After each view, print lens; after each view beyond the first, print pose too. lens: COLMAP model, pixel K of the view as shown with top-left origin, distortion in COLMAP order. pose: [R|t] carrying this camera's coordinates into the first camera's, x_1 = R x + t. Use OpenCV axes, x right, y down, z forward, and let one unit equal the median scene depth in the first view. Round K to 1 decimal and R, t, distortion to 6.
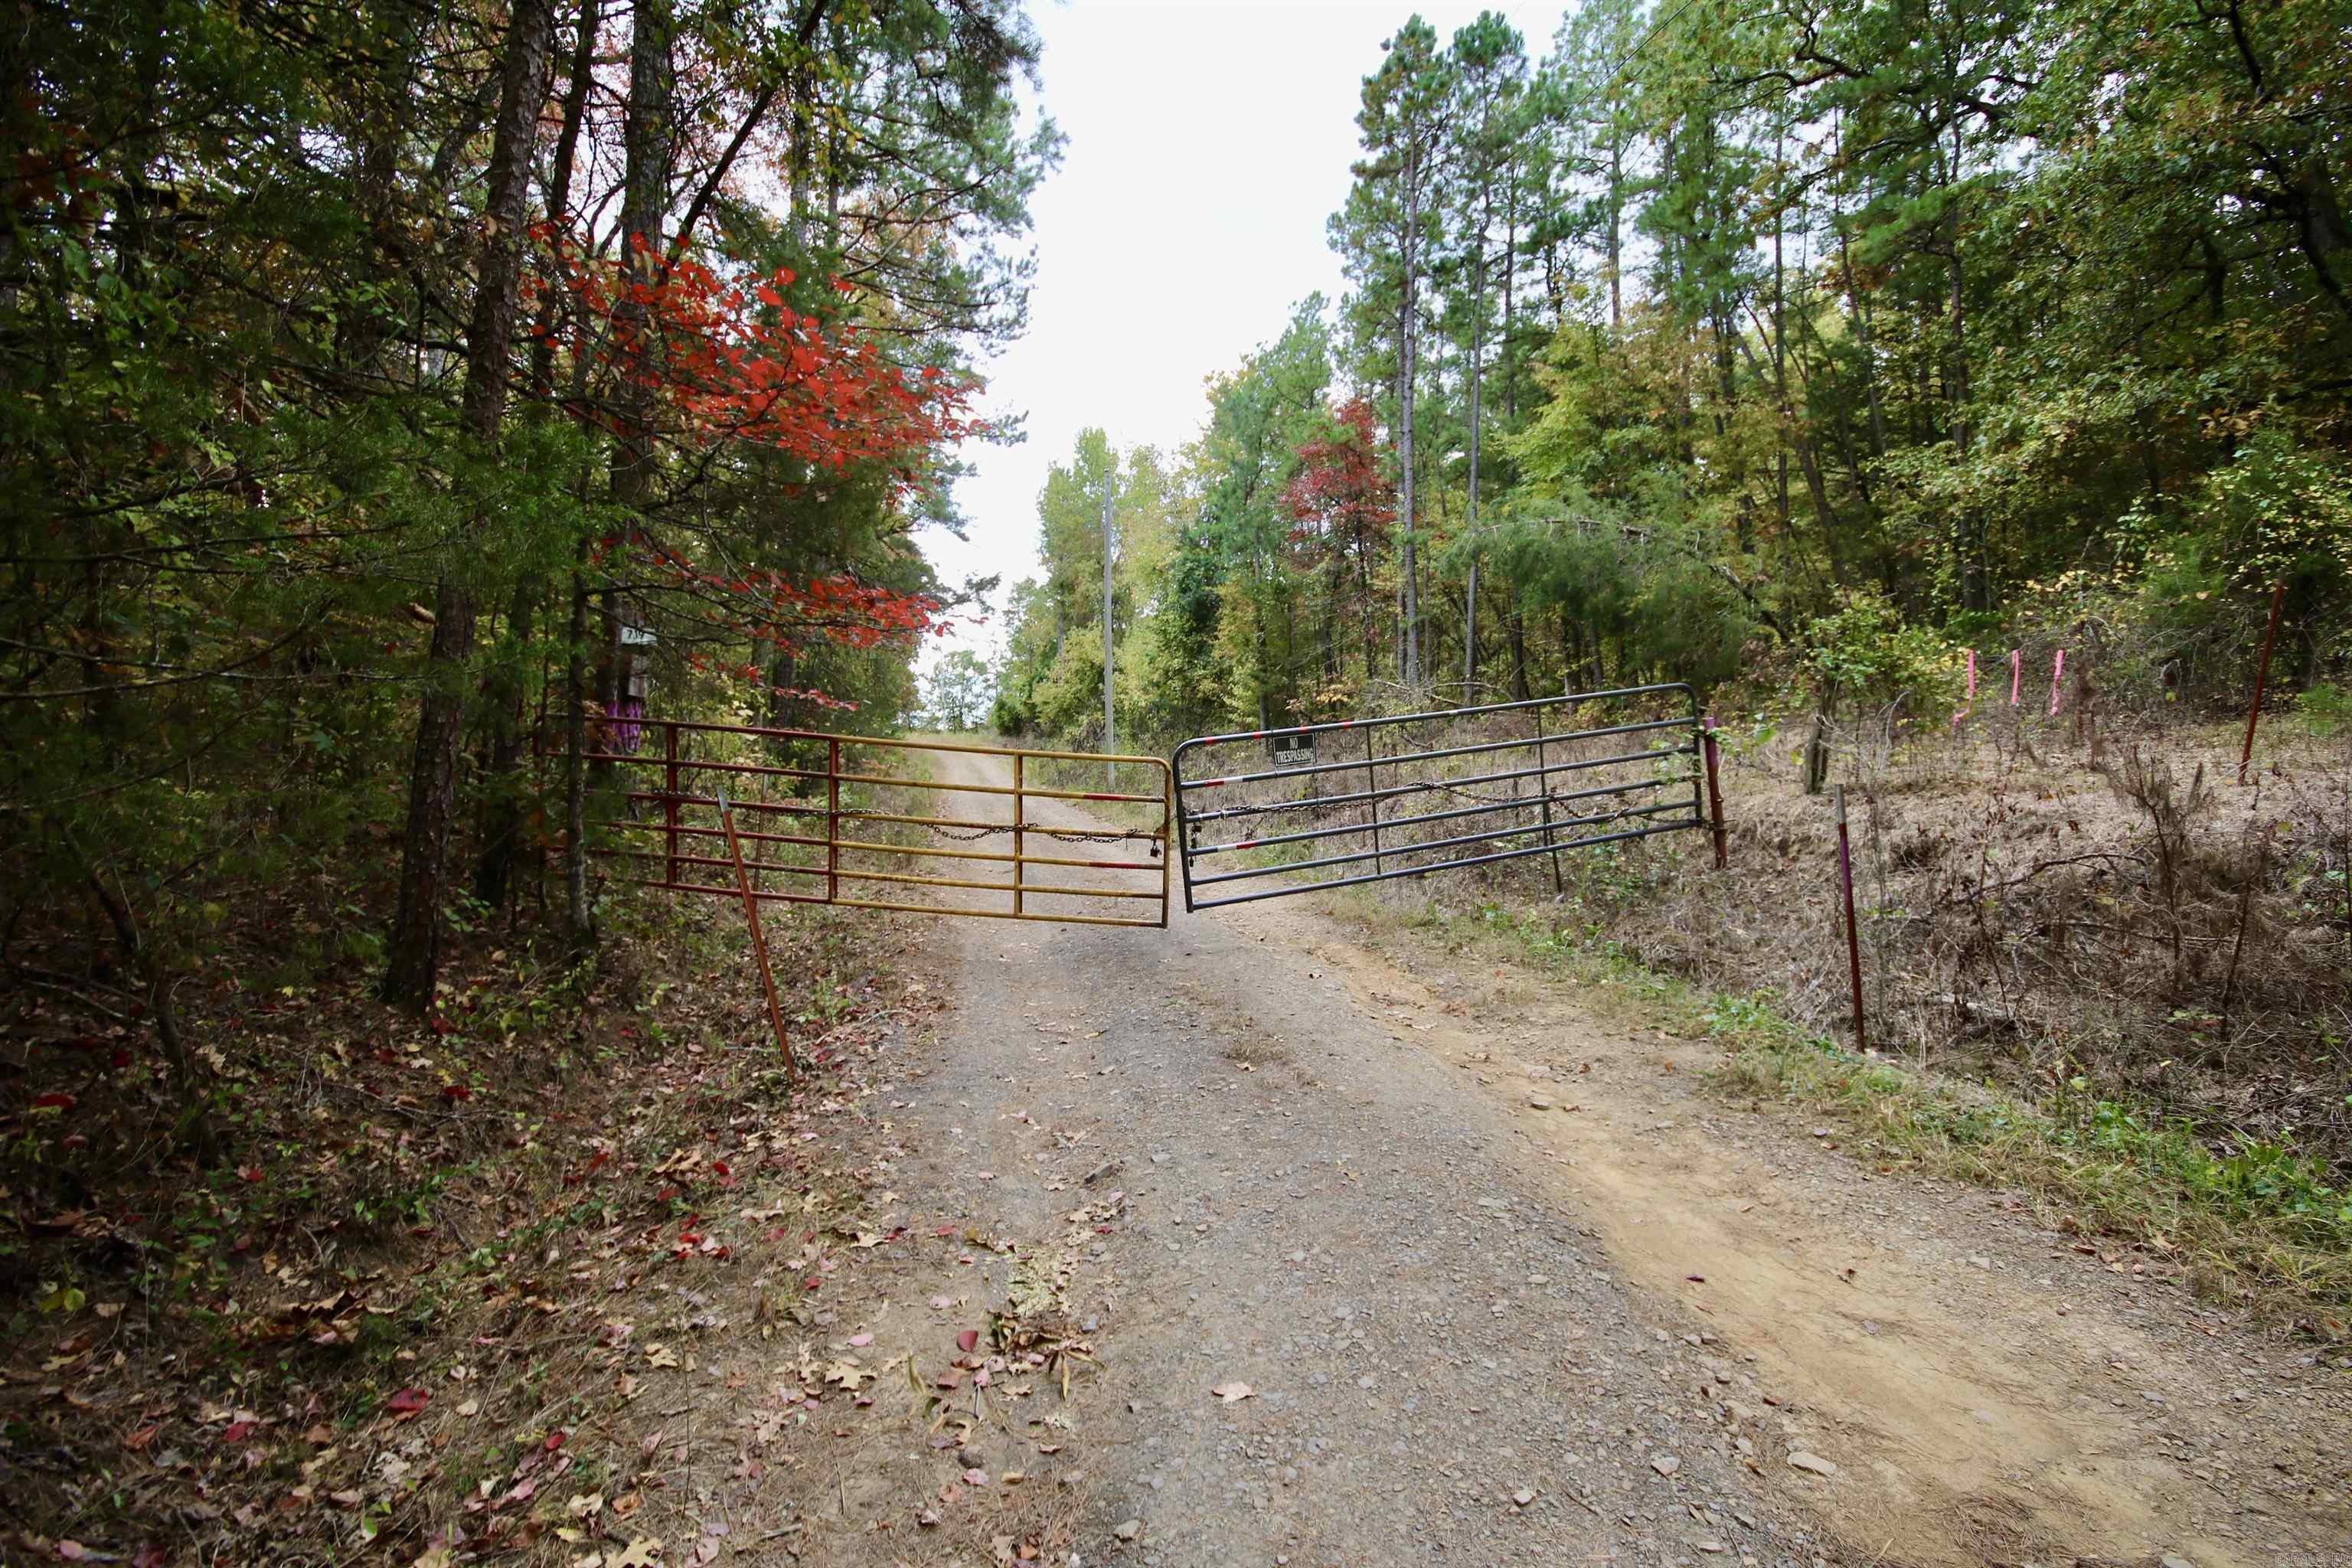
lens RADIAL K [[1091.2, 0, 1173.2], [0, 1091.2, 785.3], [0, 0, 1]] dist [0.001785, -0.000032]
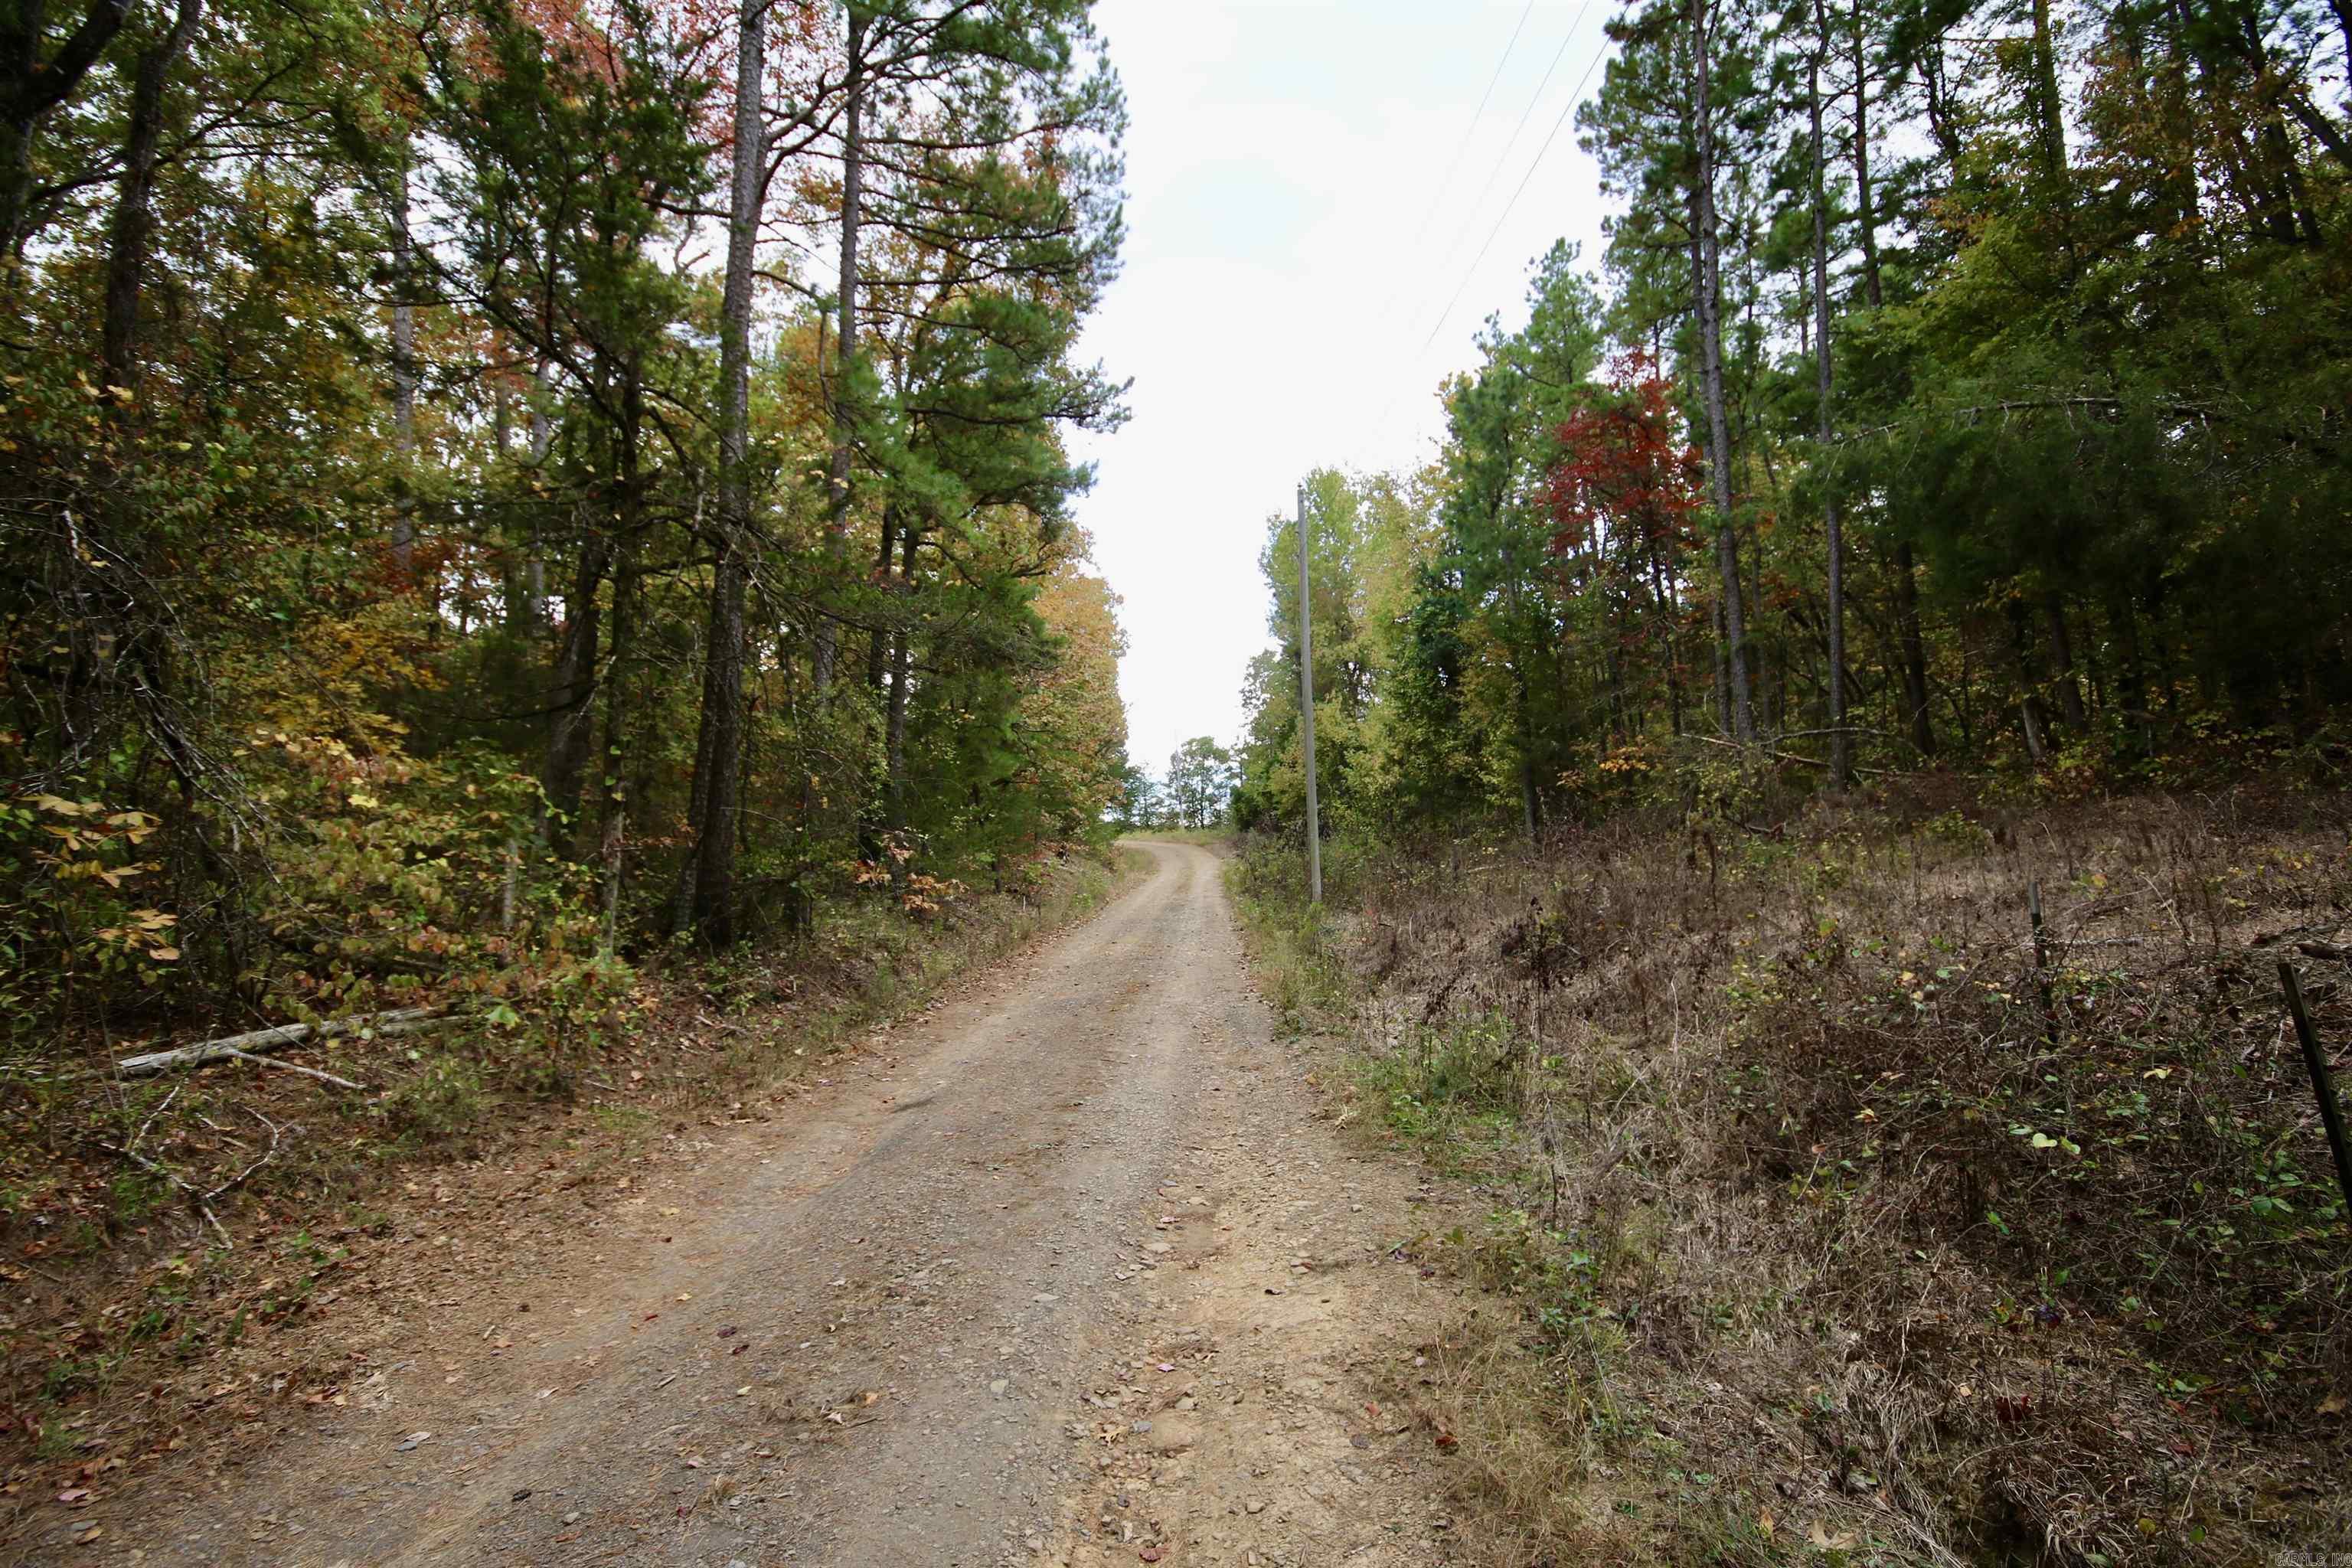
lens RADIAL K [[1197.8, 0, 1180.0], [0, 1197.8, 779.1], [0, 0, 1]] dist [0.000213, 0.000837]
pose [[0.974386, -0.045975, -0.220132, 0.025656], [0.026983, 0.995709, -0.088521, -0.006955], [0.223257, 0.080314, 0.971445, 0.127362]]
